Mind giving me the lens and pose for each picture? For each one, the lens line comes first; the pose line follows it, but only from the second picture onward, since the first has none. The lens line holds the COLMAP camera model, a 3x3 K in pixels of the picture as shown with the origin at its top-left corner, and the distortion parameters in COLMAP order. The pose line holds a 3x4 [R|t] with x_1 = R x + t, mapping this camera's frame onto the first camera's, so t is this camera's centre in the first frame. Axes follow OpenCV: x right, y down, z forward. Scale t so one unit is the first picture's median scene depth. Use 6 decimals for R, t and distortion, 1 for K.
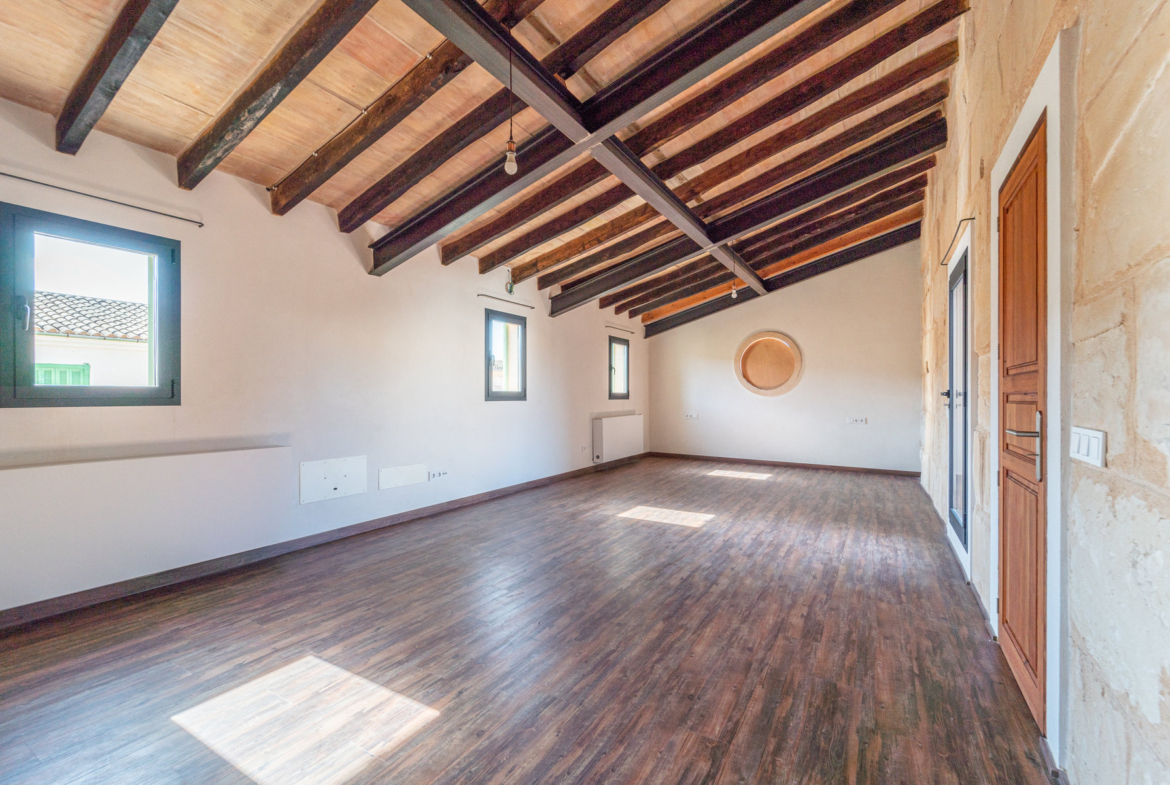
lens RADIAL K [[491.7, 0, 580.6], [0, 491.7, 379.2], [0, 0, 1]] dist [0.001763, 0.000195]
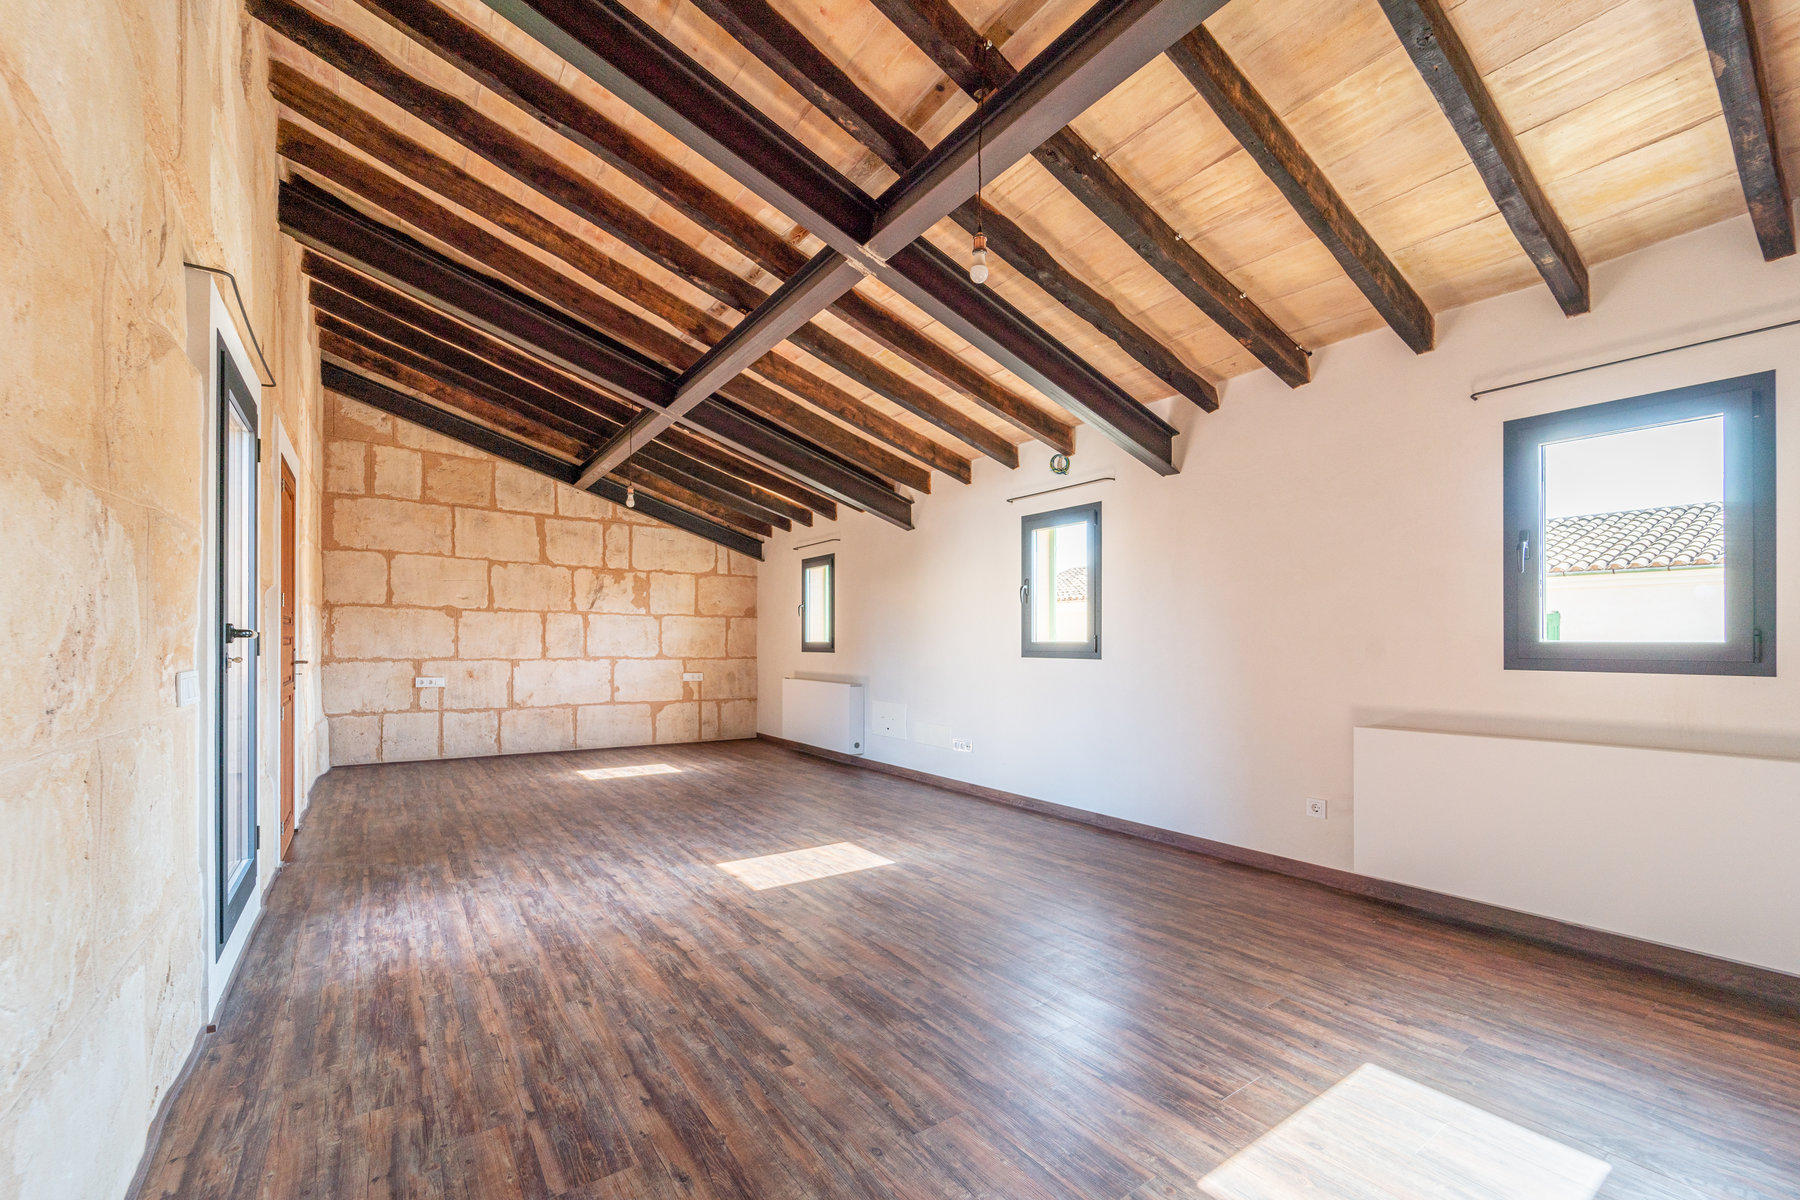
lens RADIAL K [[733.6, 0, 915.5], [0, 733.6, 640.7], [0, 0, 1]] dist [-0.000946, -0.000274]
pose [[-0.381518, -0.014014, -0.924255, 1.073535], [0.018014, 0.999582, -0.022592, 0.058682], [0.924186, -0.025269, -0.381106, 1.731715]]
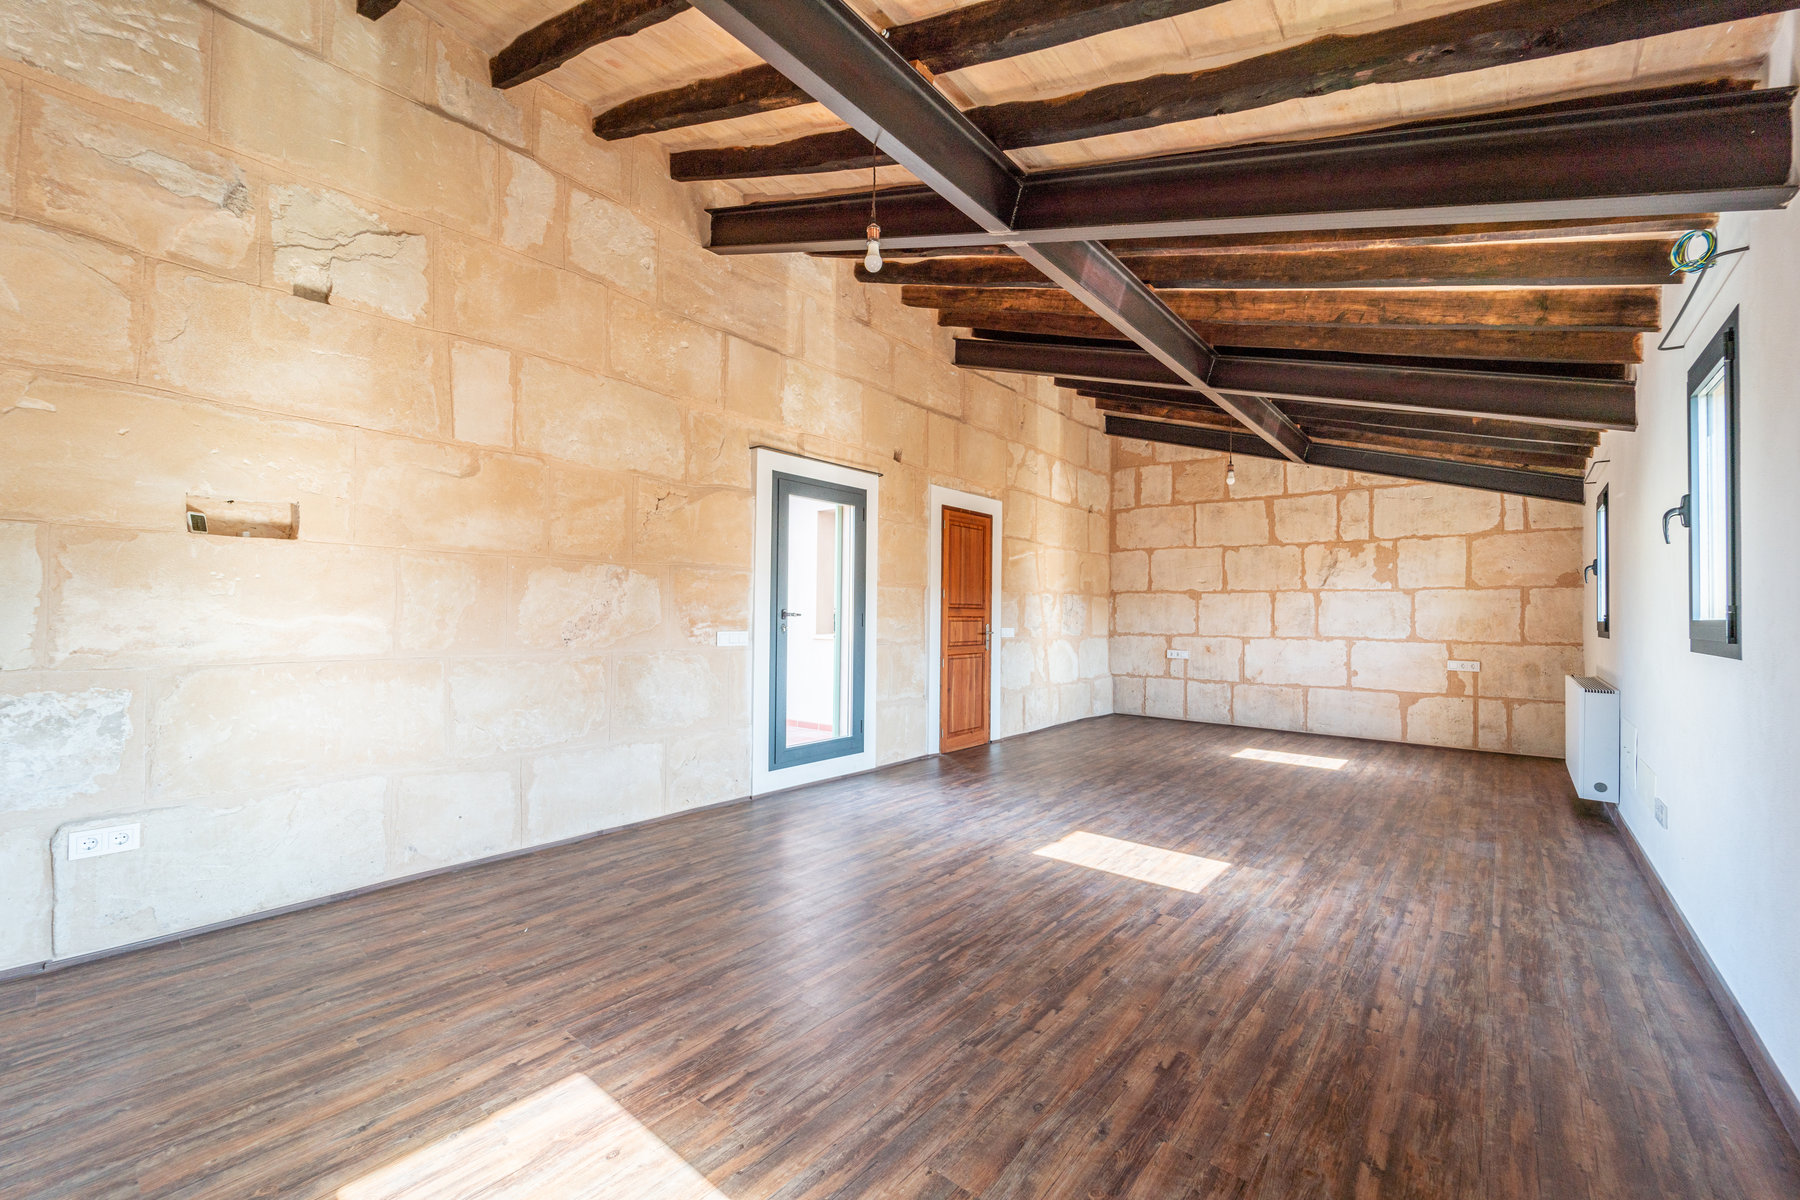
lens RADIAL K [[726.3, 0, 900.0], [0, 726.3, 600.0], [0, 0, 1]] dist [0.000812, 0.000063]
pose [[-0.990035, -0.012359, 0.140278, 0.368291], [-0.019611, 0.998535, -0.050436, 0.062918], [-0.139449, -0.052684, -0.988827, 2.169034]]
